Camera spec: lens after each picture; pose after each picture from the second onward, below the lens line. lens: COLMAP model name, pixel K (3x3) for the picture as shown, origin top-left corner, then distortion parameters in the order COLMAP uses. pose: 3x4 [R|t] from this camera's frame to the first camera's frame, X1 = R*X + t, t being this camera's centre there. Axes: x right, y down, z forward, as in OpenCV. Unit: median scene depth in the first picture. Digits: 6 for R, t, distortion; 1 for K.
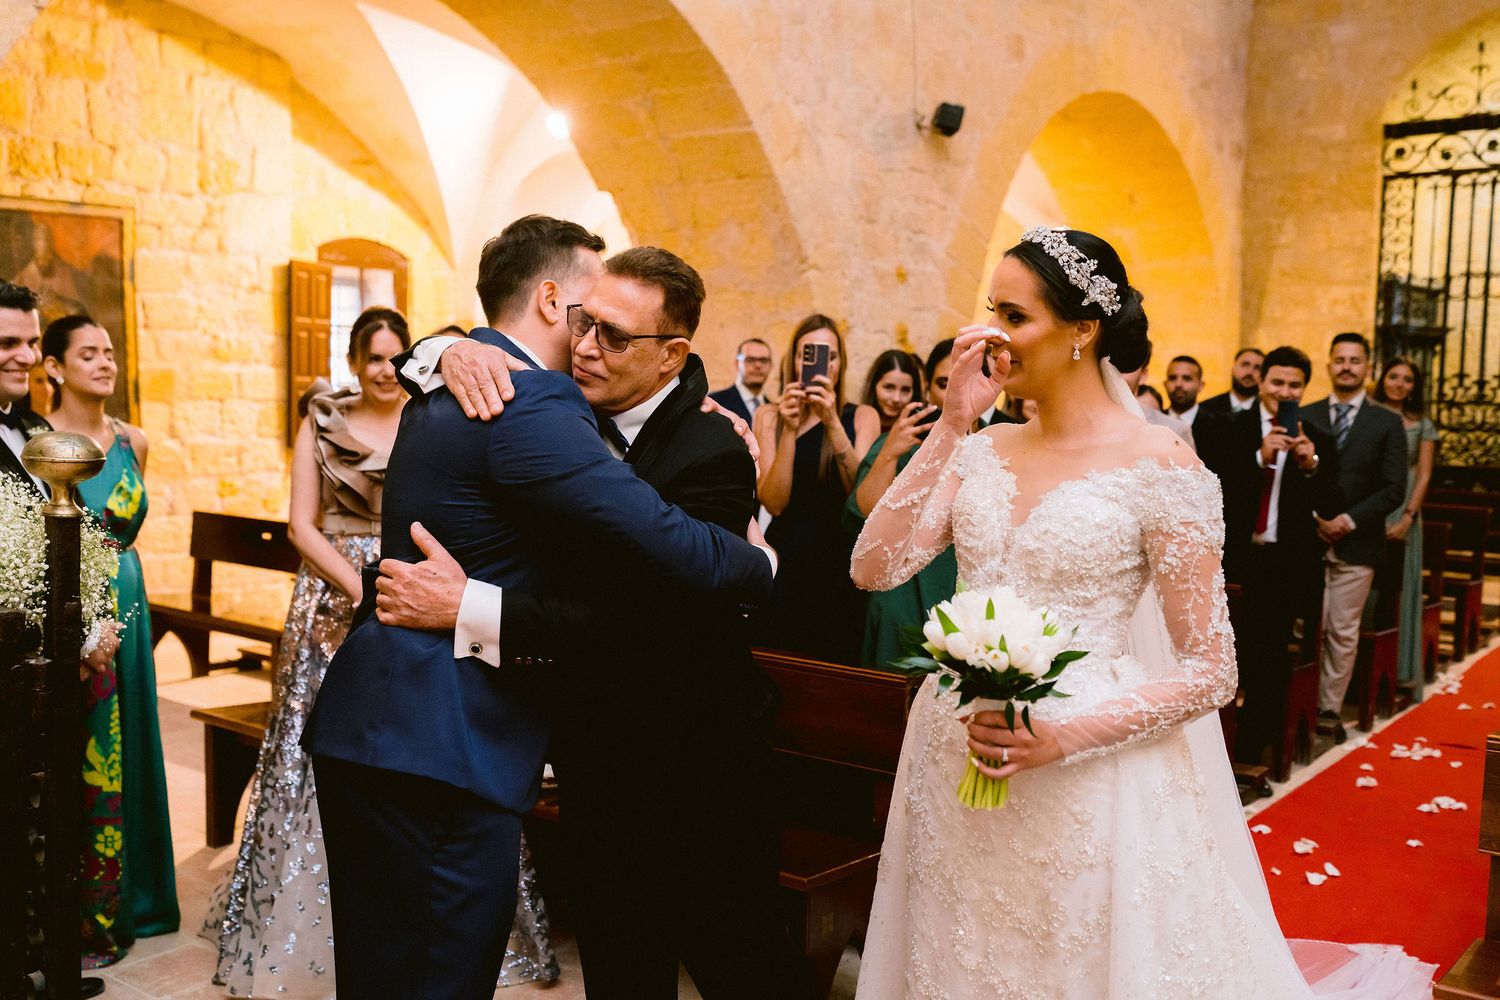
lens RADIAL K [[1332.5, 0, 747.9], [0, 1332.5, 502.4], [0, 0, 1]] dist [-0.028387, -0.002590]
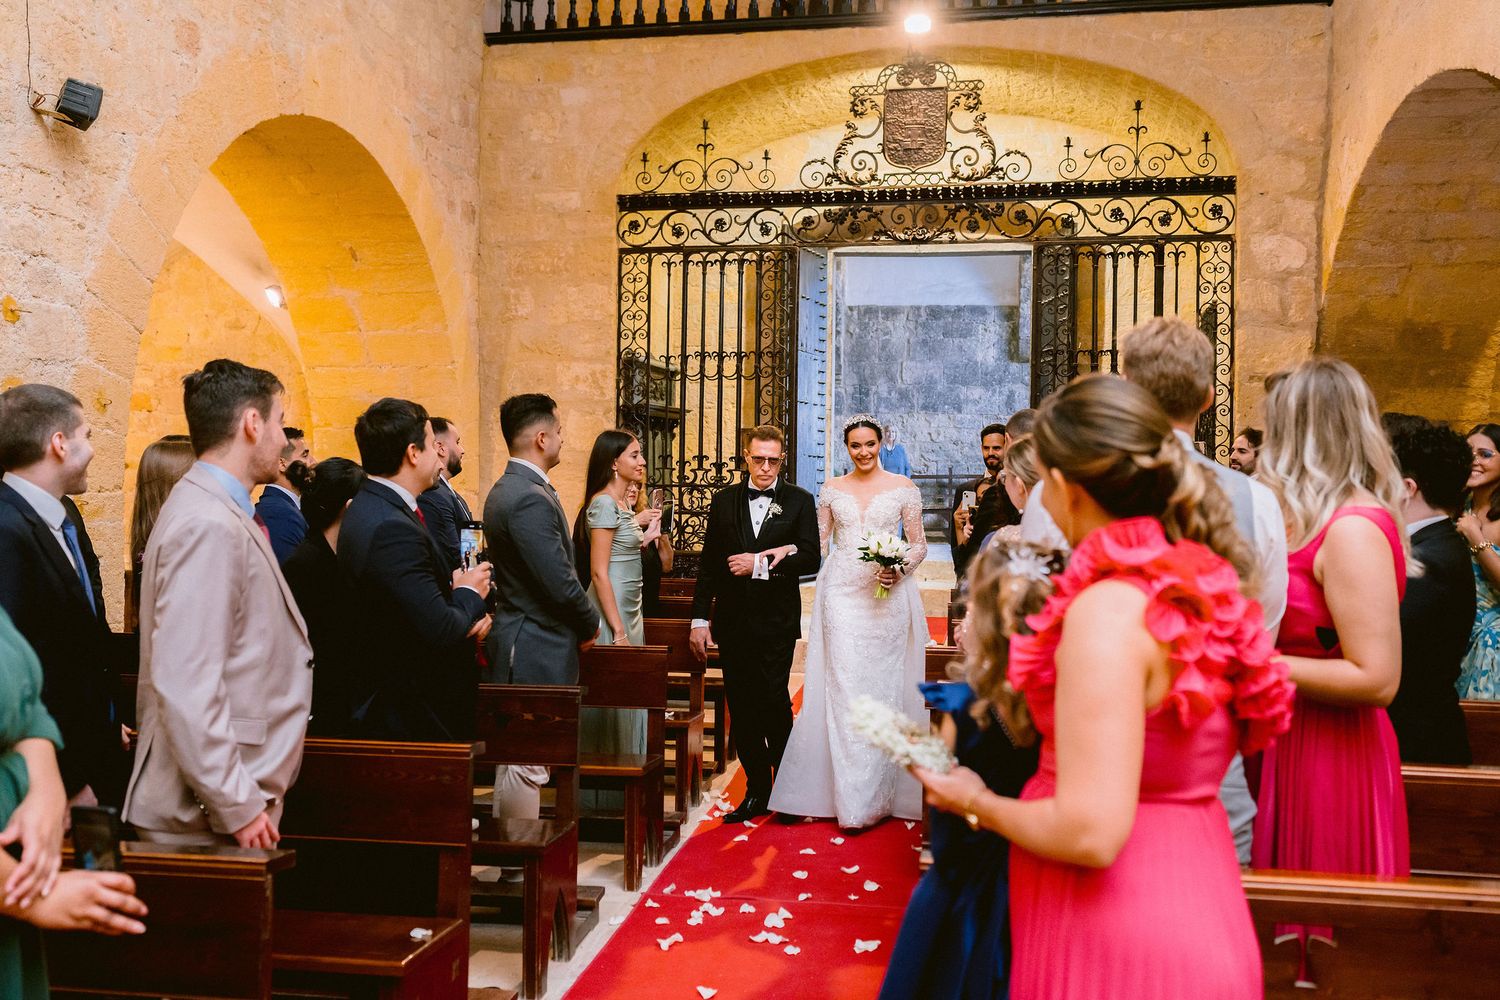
lens RADIAL K [[1332.5, 0, 722.4], [0, 1332.5, 511.4], [0, 0, 1]] dist [-0.028387, -0.002590]
pose [[0.866631, -0.016430, 0.498679, 0.065218], [0.046945, 0.997709, -0.048713, -0.008234], [-0.496736, 0.065626, 0.865417, 0.147311]]
